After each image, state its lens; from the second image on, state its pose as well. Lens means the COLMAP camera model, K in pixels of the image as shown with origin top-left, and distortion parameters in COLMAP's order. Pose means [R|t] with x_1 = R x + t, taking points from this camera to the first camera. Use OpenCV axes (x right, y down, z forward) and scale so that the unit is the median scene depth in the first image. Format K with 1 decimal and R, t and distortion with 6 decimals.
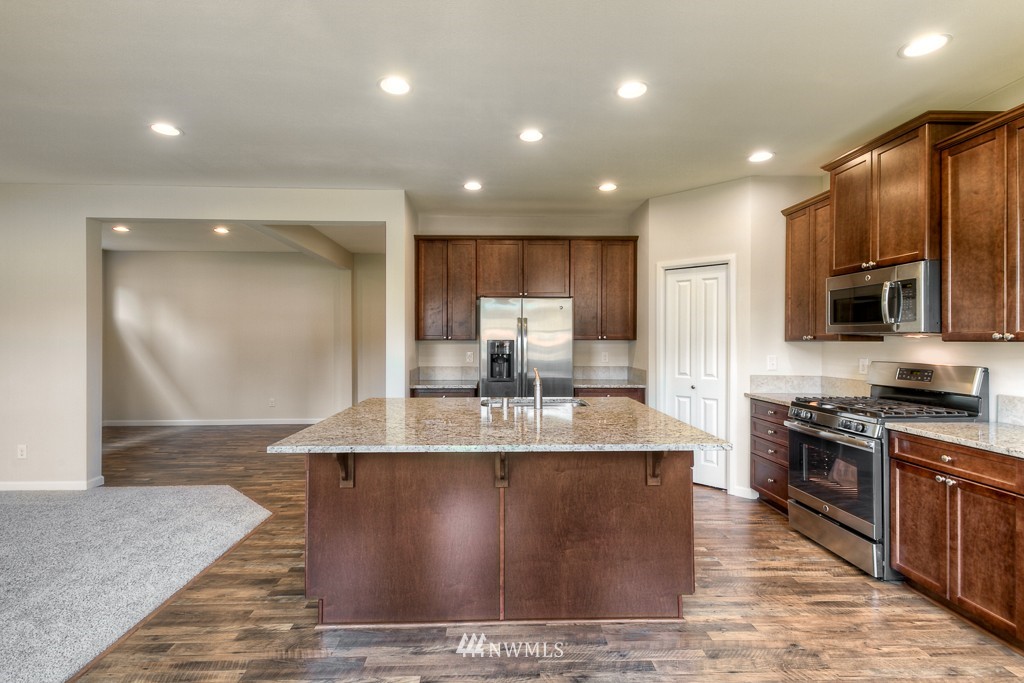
lens RADIAL K [[475.7, 0, 510.3], [0, 475.7, 339.1], [0, 0, 1]] dist [0.003821, -0.000427]
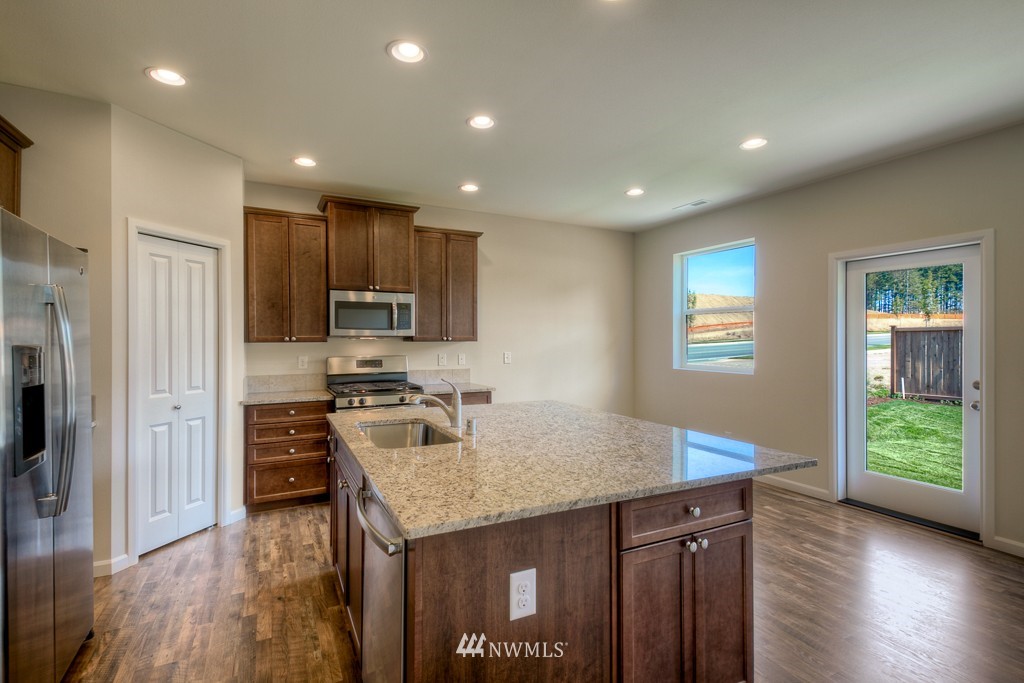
lens RADIAL K [[475.7, 0, 511.9], [0, 475.7, 341.4], [0, 0, 1]] dist [0.003821, -0.000427]
pose [[-0.411311, -0.002909, 0.911490, -0.575568], [0.000680, 0.999994, 0.003499, -0.000943], [-0.911495, 0.002059, -0.411307, 0.992512]]
